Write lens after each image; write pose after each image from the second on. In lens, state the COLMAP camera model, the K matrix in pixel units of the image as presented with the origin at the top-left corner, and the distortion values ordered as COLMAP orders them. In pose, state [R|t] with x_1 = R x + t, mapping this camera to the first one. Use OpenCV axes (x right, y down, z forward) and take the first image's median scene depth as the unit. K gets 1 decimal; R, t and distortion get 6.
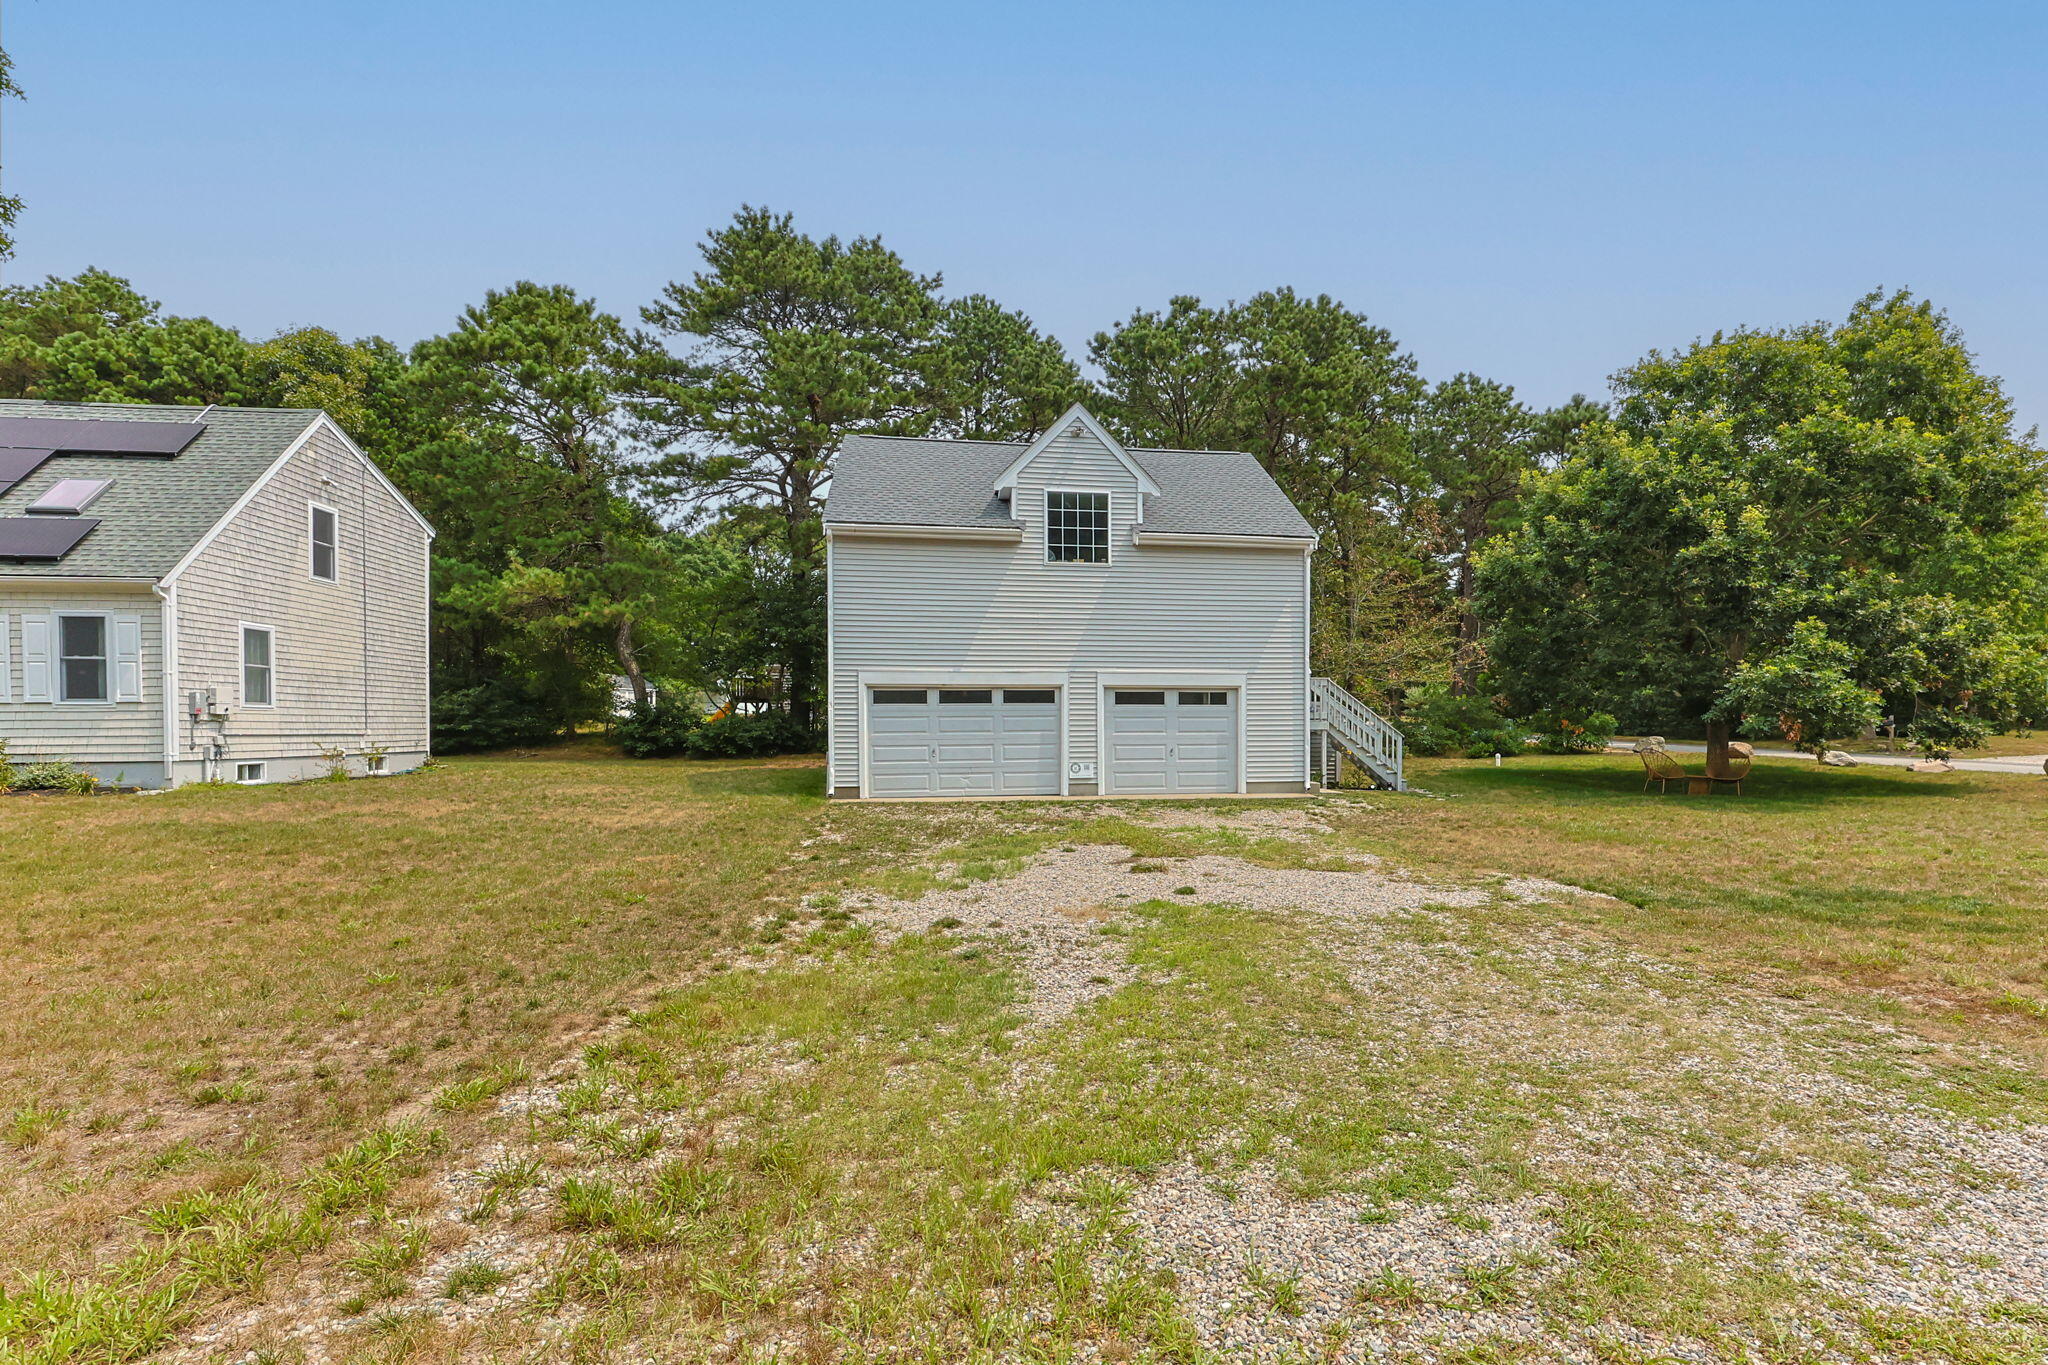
lens RADIAL K [[841.4, 0, 1078.1], [0, 841.4, 726.5], [0, 0, 1]] dist [-0.001941, -0.000217]
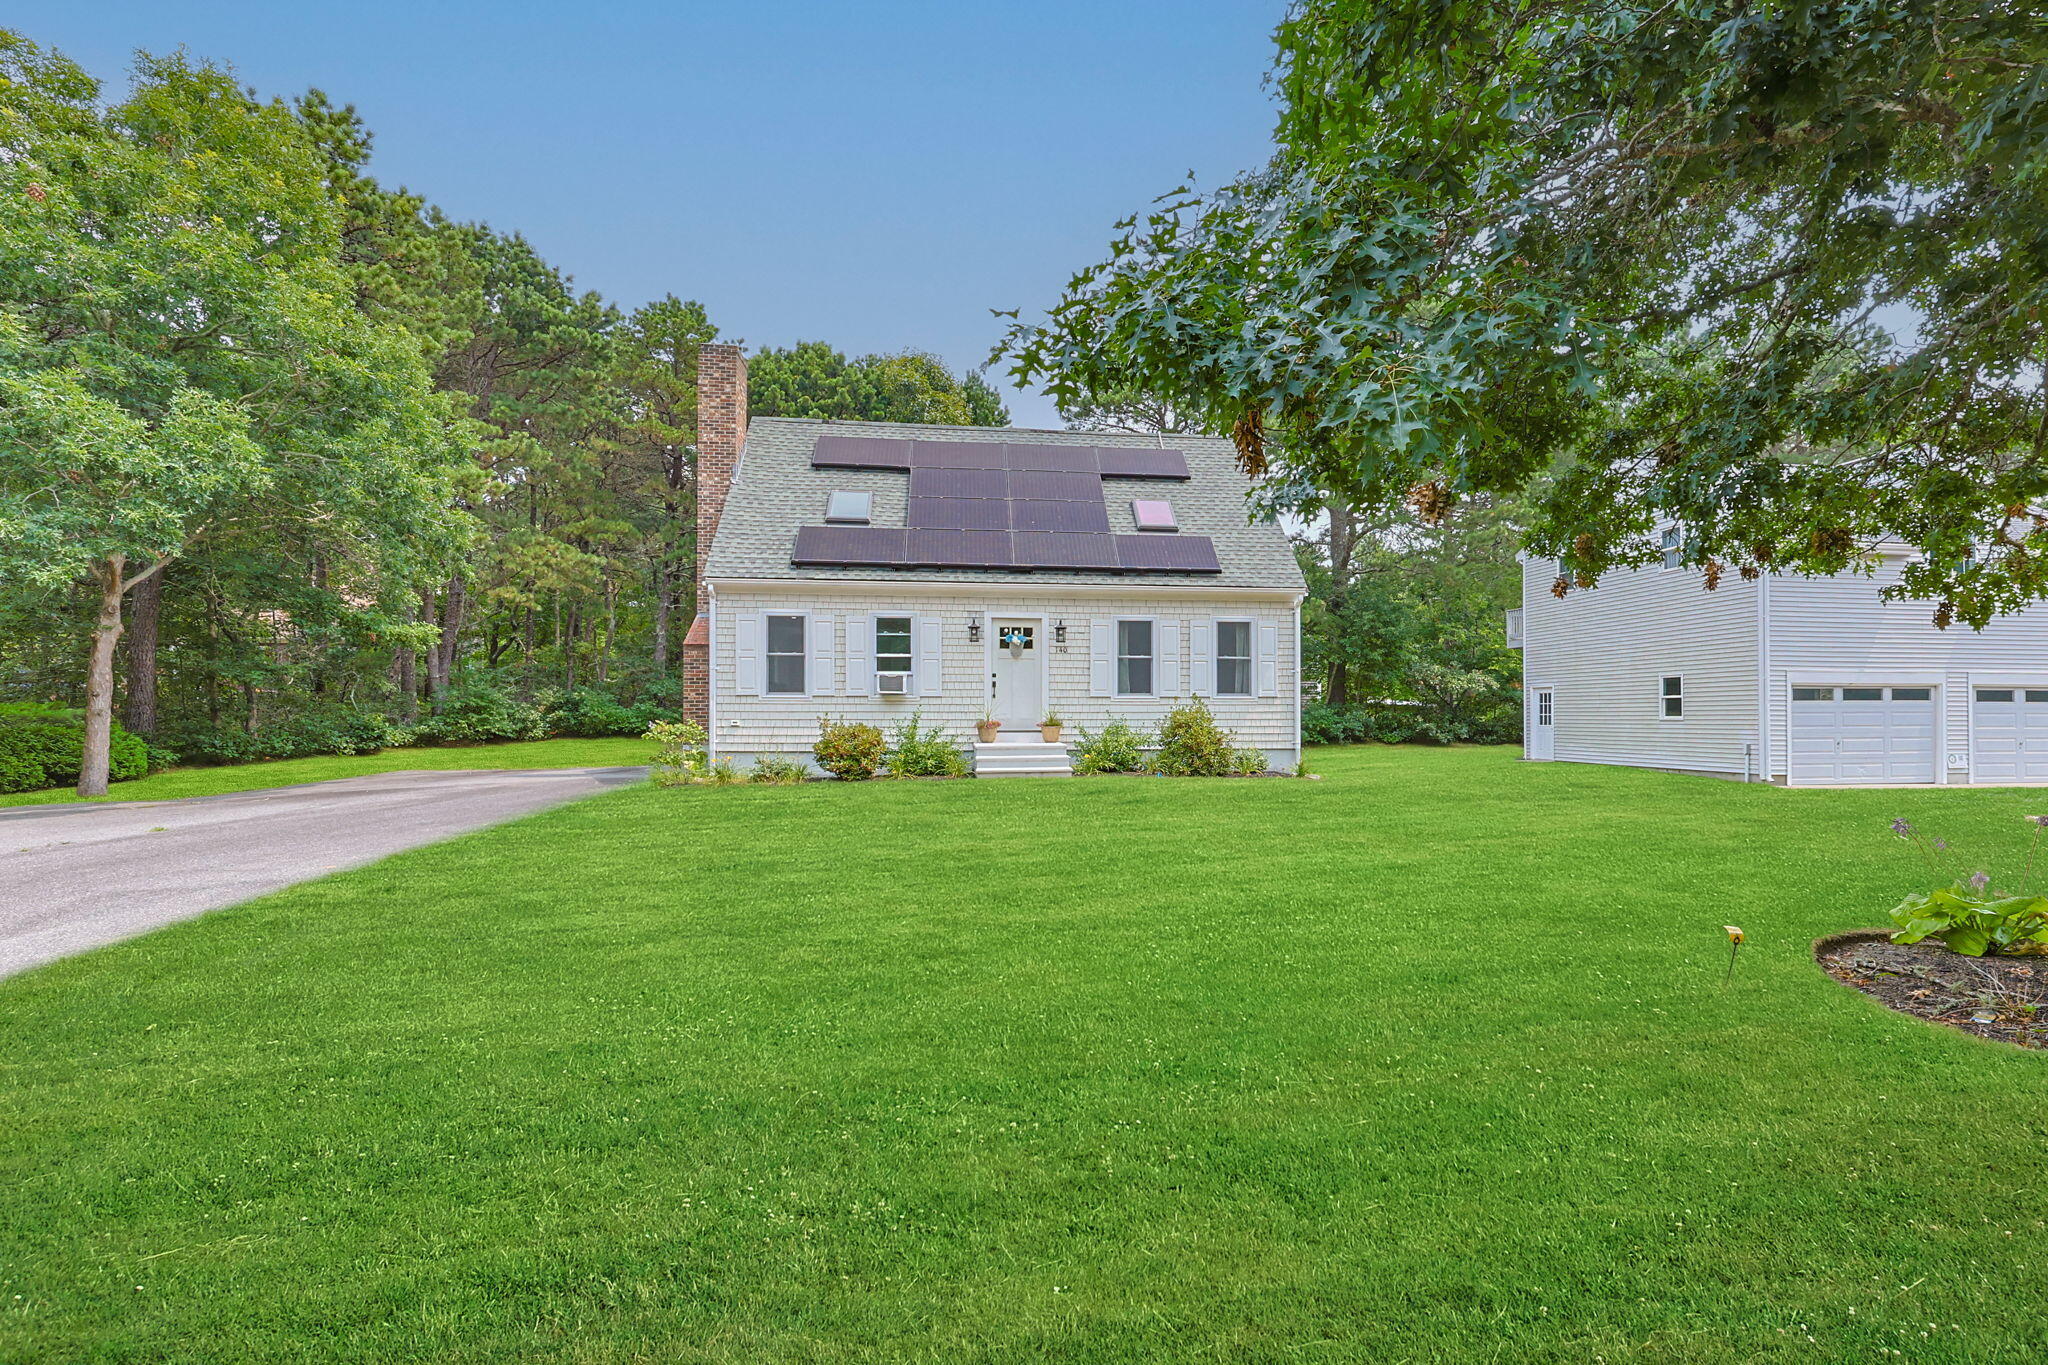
lens RADIAL K [[841.4, 0, 1078.1], [0, 841.4, 726.5], [0, 0, 1]] dist [-0.001941, -0.000217]
pose [[0.999895, 0.004319, -0.013801, -1.168616], [-0.004185, 0.999944, 0.009670, 0.001233], [0.013842, -0.009611, 0.999858, -0.129897]]
